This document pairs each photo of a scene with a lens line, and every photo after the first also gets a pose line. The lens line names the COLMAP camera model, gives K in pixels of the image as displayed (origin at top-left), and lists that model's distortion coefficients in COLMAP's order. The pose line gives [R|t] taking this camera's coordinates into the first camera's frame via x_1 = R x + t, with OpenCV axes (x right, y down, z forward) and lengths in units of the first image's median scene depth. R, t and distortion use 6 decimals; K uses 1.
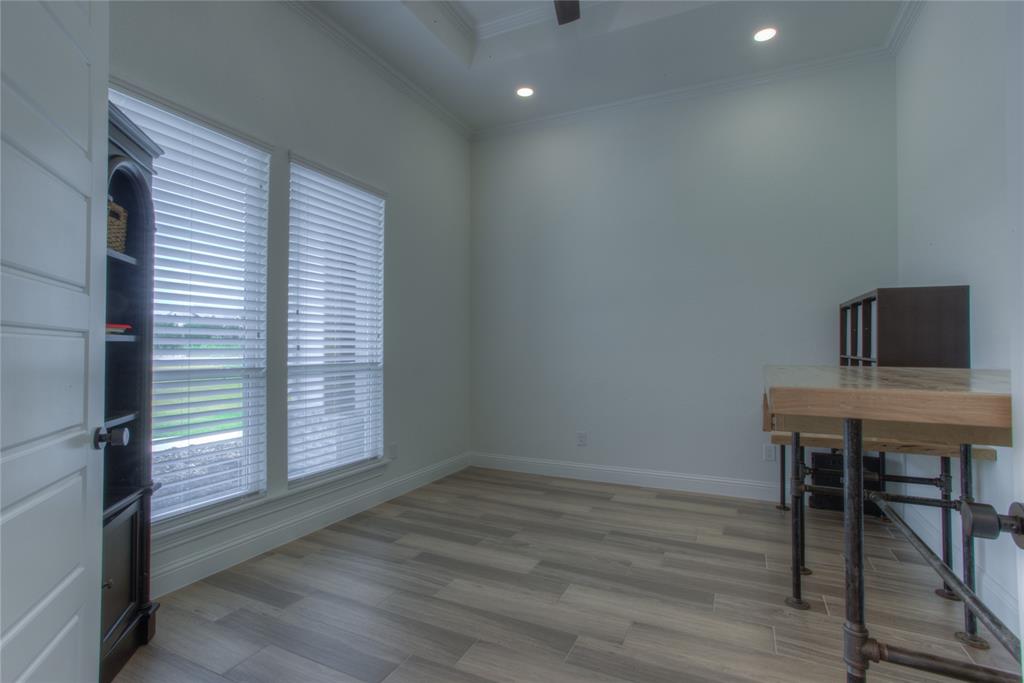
lens RADIAL K [[491.2, 0, 510.2], [0, 491.2, 337.4], [0, 0, 1]] dist [-0.057526, 0.035692]
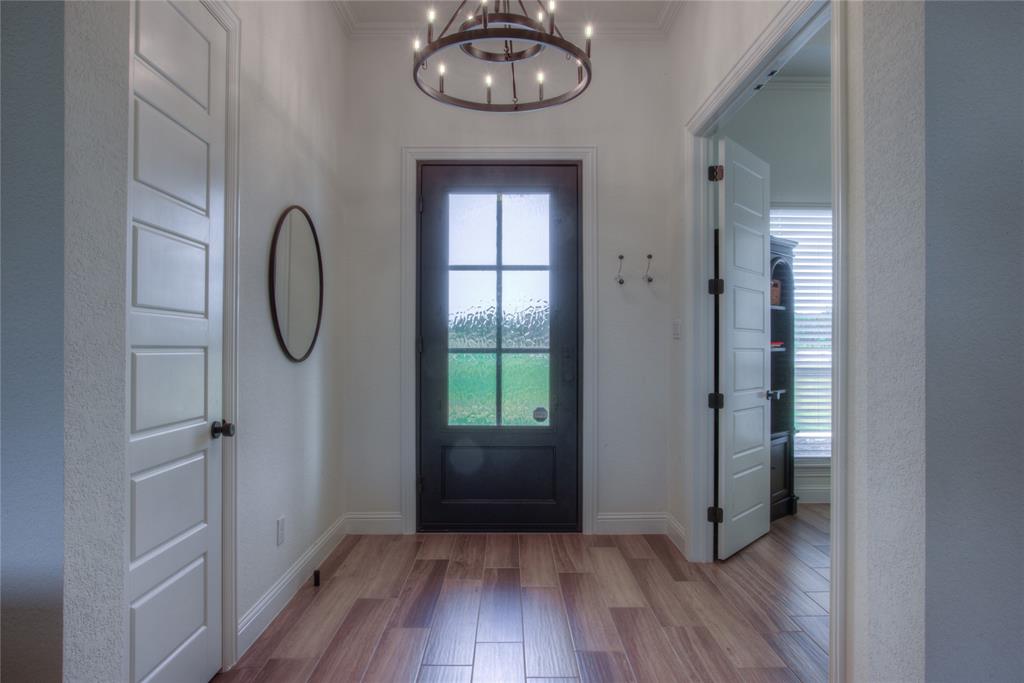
lens RADIAL K [[615.8, 0, 512.0], [0, 615.8, 341.5], [0, 0, 1]] dist [0.000390, 0.000087]
pose [[0.442369, -0.008994, -0.896788, 0.937912], [0.012870, 0.999910, -0.003680, -0.035753], [0.896741, -0.009913, 0.442446, -1.056211]]
